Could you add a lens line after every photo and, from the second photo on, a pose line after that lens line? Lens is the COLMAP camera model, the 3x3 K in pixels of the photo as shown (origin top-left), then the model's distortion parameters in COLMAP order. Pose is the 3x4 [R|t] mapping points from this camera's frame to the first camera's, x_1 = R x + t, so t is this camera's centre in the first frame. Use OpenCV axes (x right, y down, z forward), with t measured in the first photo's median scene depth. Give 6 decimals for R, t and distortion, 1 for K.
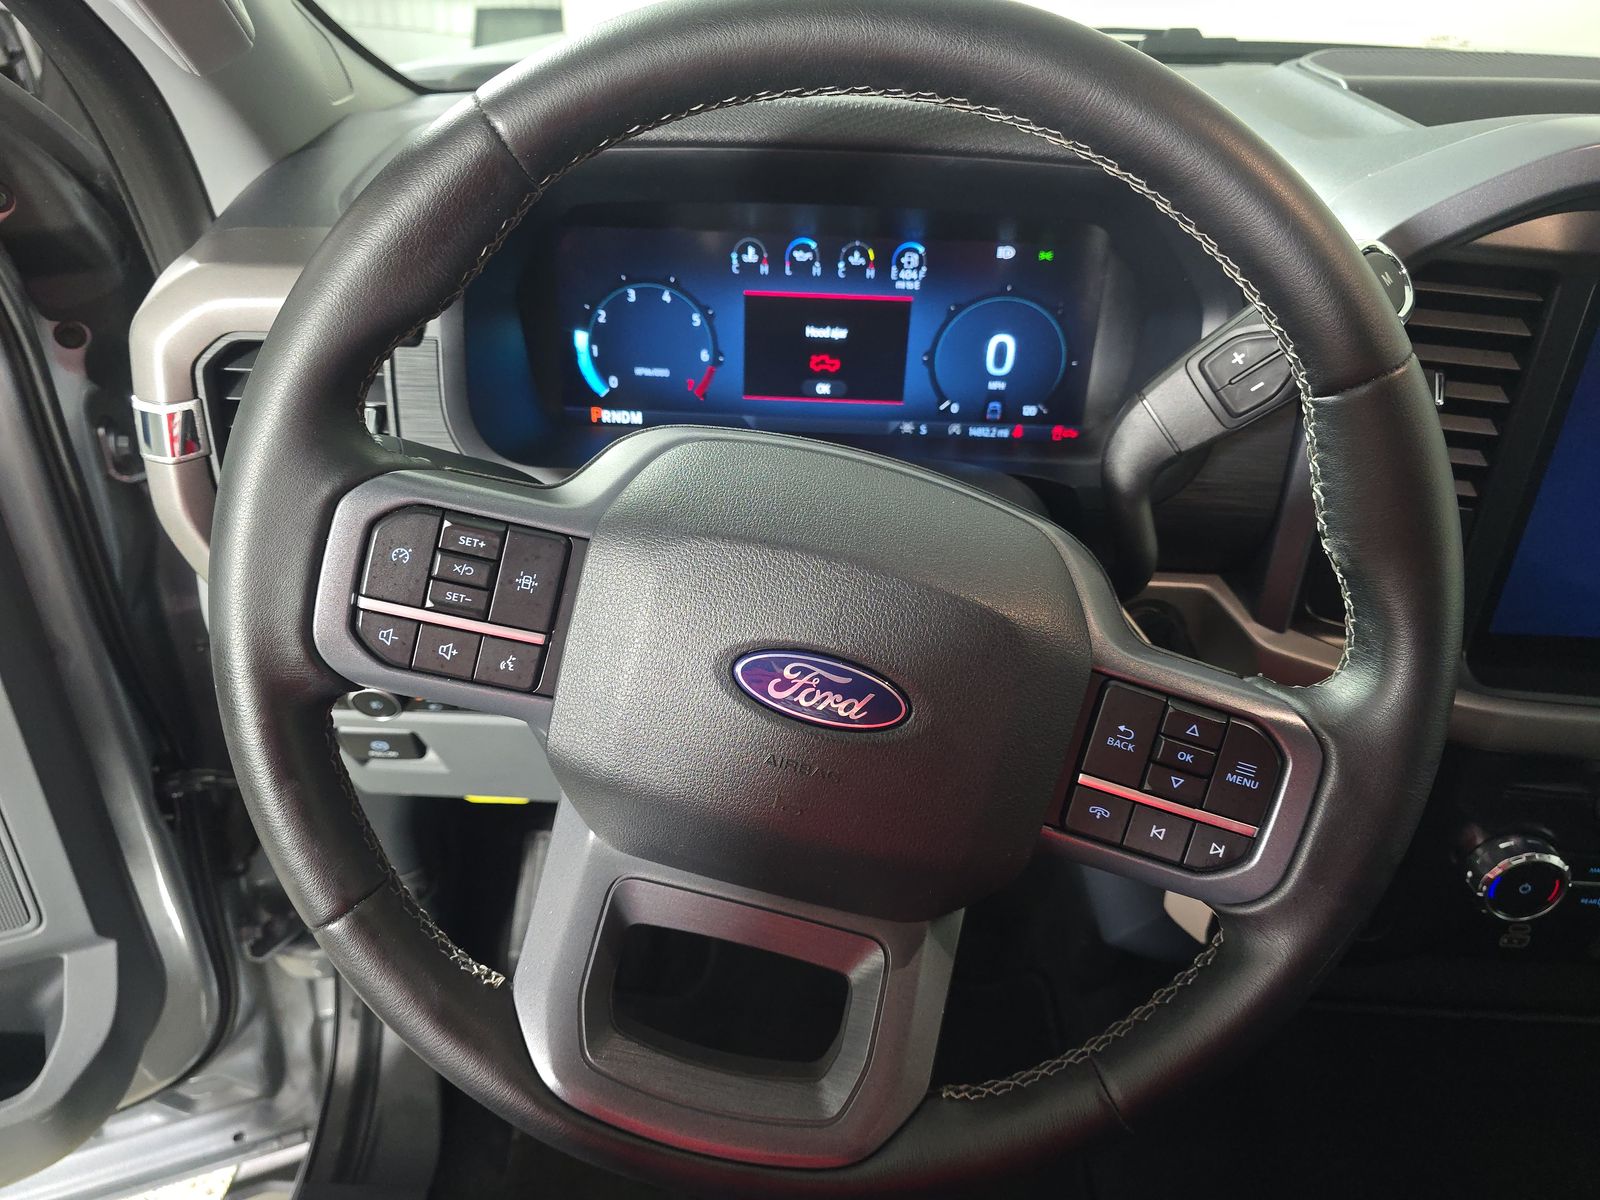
lens RADIAL K [[1074.9, 0, 805.6], [0, 1074.9, 582.6], [0, 0, 1]] dist [0.069459, -0.103545]
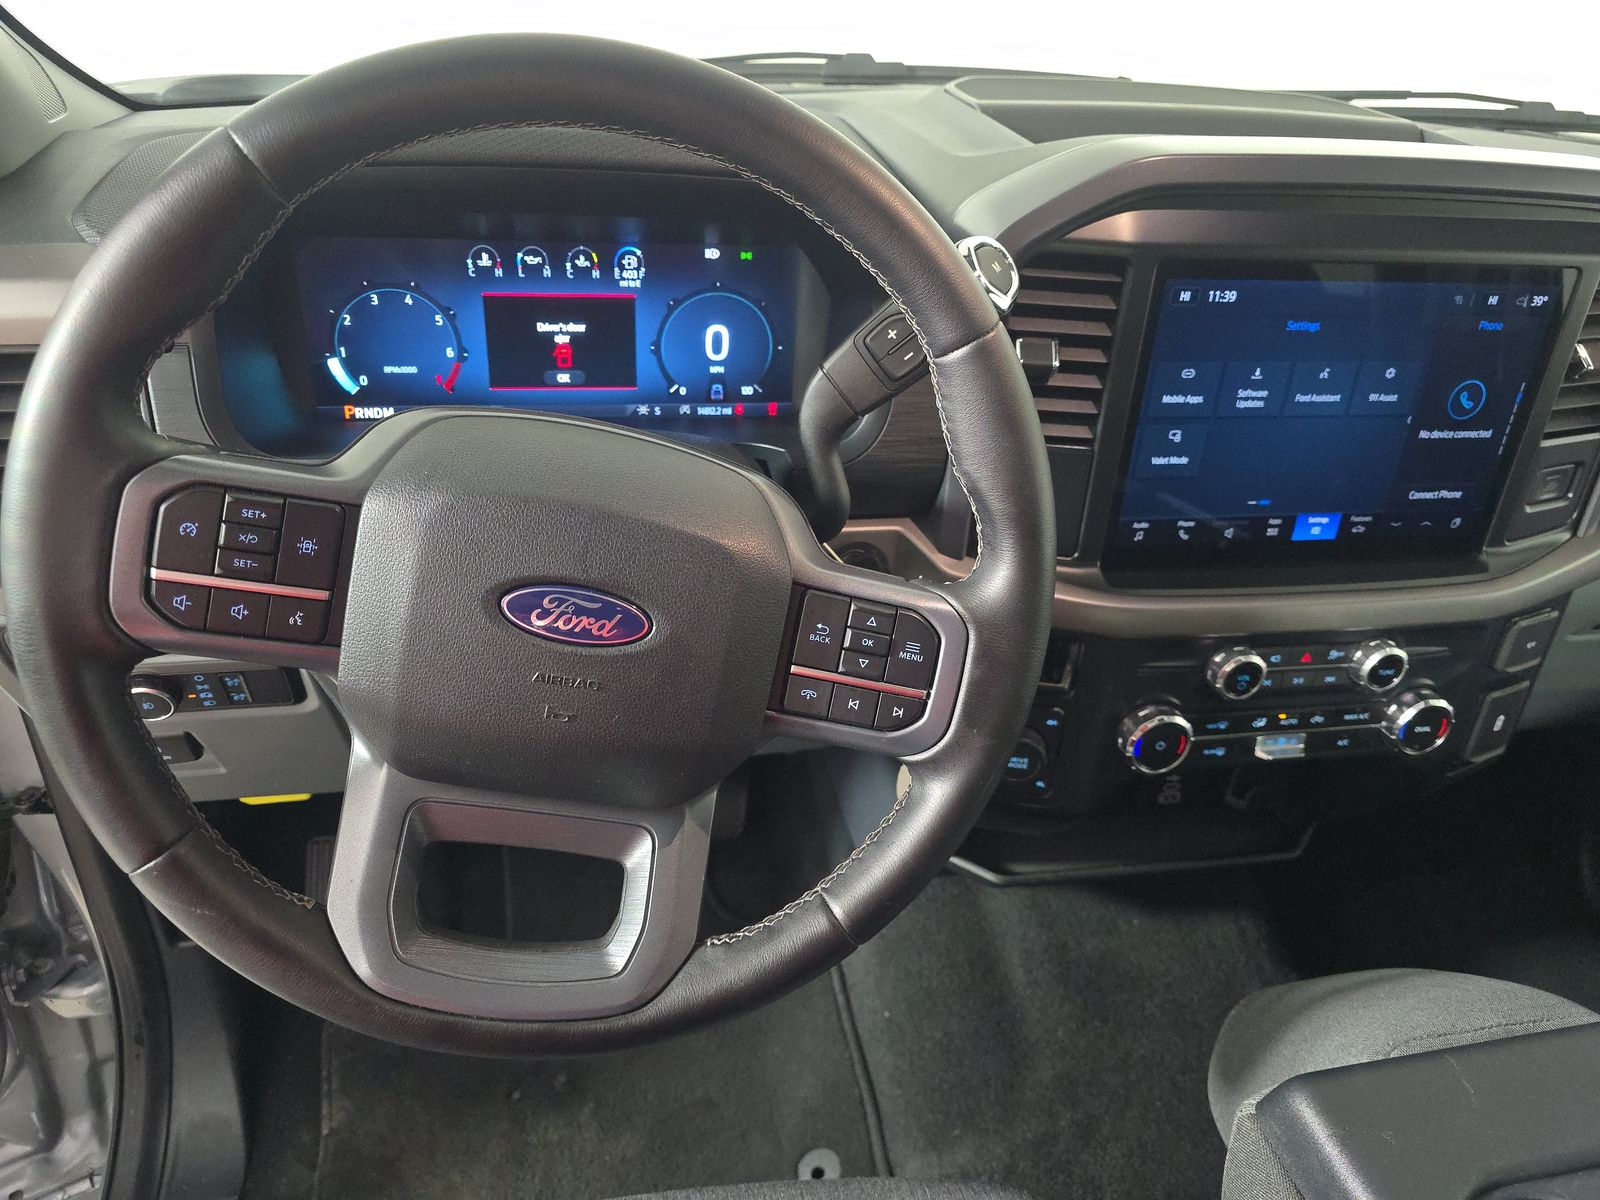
lens RADIAL K [[1087.5, 0, 800.0], [0, 1087.5, 600.0], [0, 0, 1]] dist [0.062634, -0.061057]
pose [[0.976465, -0.086303, 0.197656, 0.012562], [0.084807, 0.996268, 0.016037, 0.055066], [-0.198302, 0.001103, 0.980140, -0.171220]]
